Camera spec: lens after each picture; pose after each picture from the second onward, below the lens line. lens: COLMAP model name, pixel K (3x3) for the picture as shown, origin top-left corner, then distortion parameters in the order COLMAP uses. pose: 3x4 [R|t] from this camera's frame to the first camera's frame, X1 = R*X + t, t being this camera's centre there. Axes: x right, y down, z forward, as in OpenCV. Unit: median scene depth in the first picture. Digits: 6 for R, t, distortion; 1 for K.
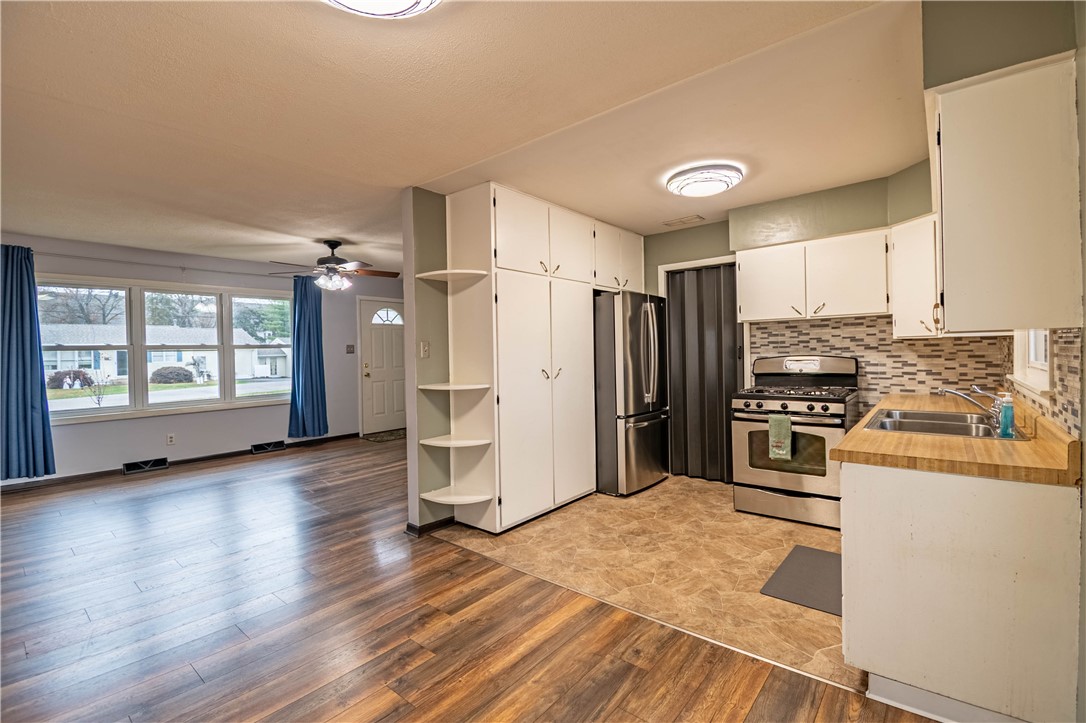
lens RADIAL K [[471.4, 0, 549.2], [0, 471.4, 354.5], [0, 0, 1]] dist [-0.025322, -0.001059]
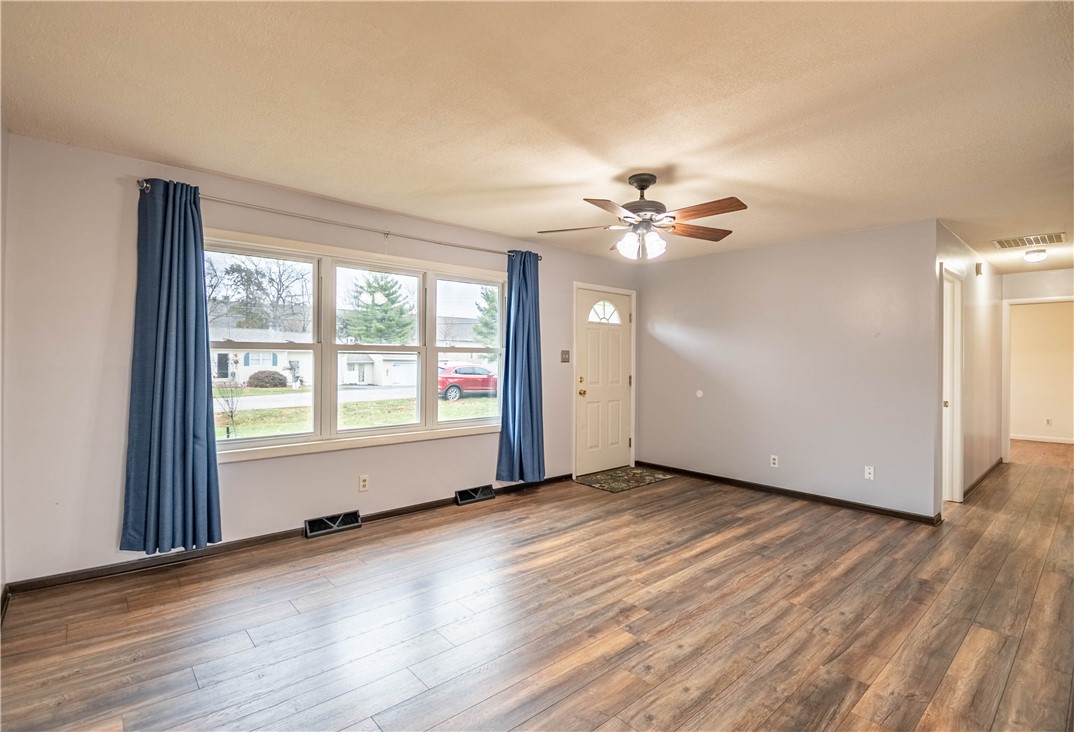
lens RADIAL K [[502.5, 0, 534.8], [0, 502.5, 364.3], [0, 0, 1]] dist [-0.002087, -0.002028]
pose [[0.984087, 0.023348, -0.176144, -0.372472], [-0.024011, 0.999710, -0.001634, 0.003182], [0.176055, 0.005837, 0.984363, 0.265722]]
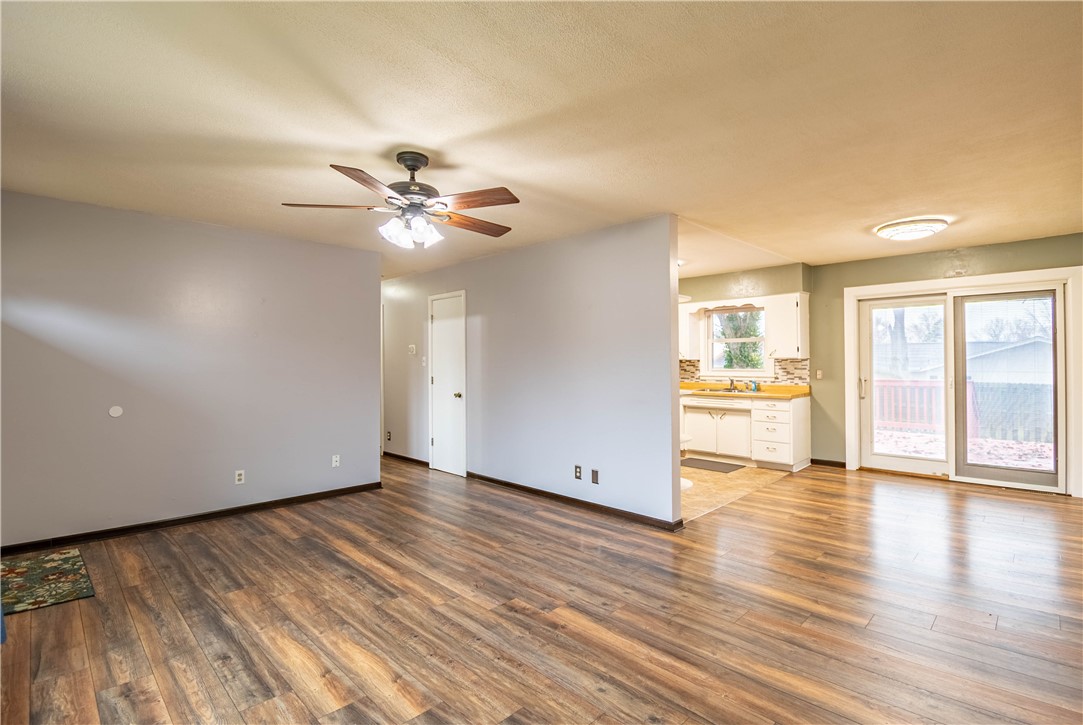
lens RADIAL K [[516.1, 0, 543.8], [0, 516.1, 359.8], [0, 0, 1]] dist [-0.013841, -0.002477]
pose [[0.102233, 0.020533, 0.994549, -0.789165], [0.014735, 0.999646, -0.022153, 0.005443], [-0.994651, 0.016920, 0.101894, 0.609179]]
